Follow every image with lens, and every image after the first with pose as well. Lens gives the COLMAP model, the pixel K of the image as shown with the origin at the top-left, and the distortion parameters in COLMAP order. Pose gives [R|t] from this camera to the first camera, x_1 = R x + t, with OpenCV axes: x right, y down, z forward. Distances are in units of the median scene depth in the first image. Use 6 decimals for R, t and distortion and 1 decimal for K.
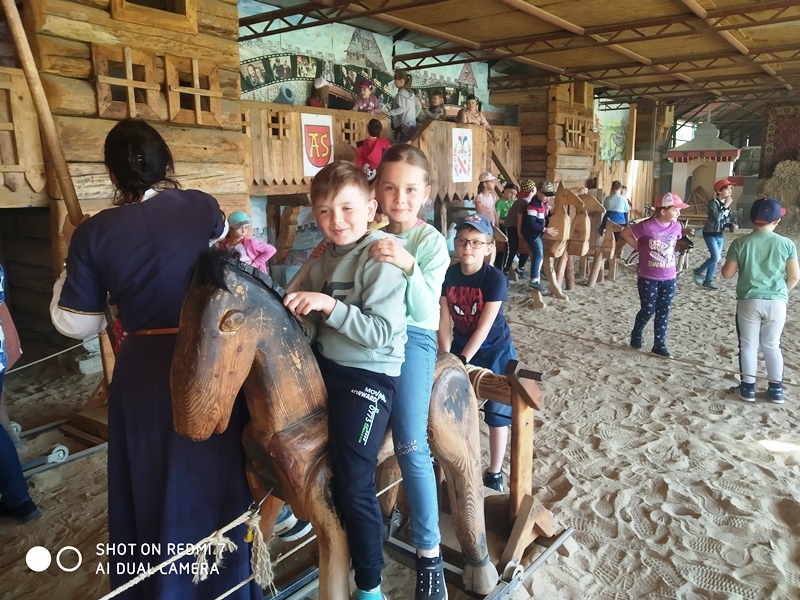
lens RADIAL K [[636.7, 0, 400.0], [0, 636.7, 300.0], [0, 0, 1]] dist [0.006406, -0.018428]
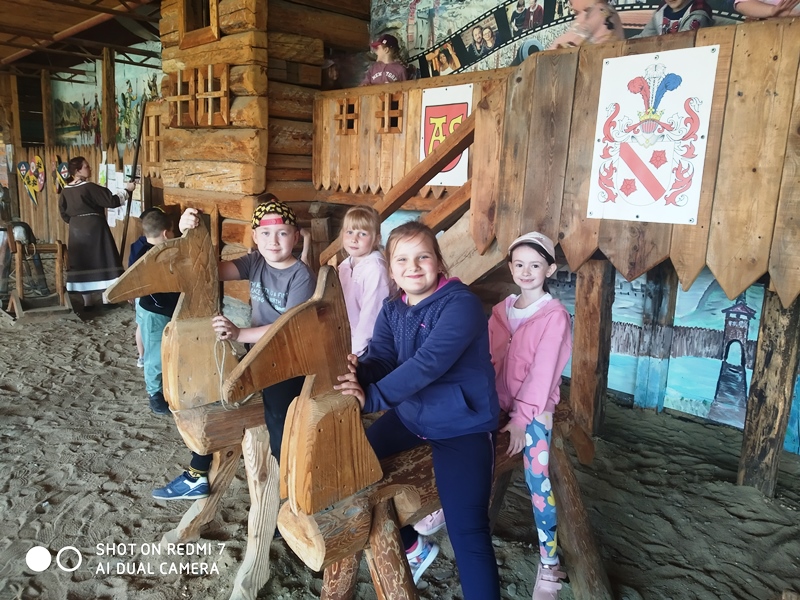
lens RADIAL K [[636.7, 0, 400.0], [0, 636.7, 300.0], [0, 0, 1]] dist [0.006406, -0.018428]
pose [[-0.179192, 0.187019, -0.965875, 0.489883], [-0.227584, 0.947256, 0.225636, -0.215319], [0.957129, 0.260250, -0.127178, 1.044560]]
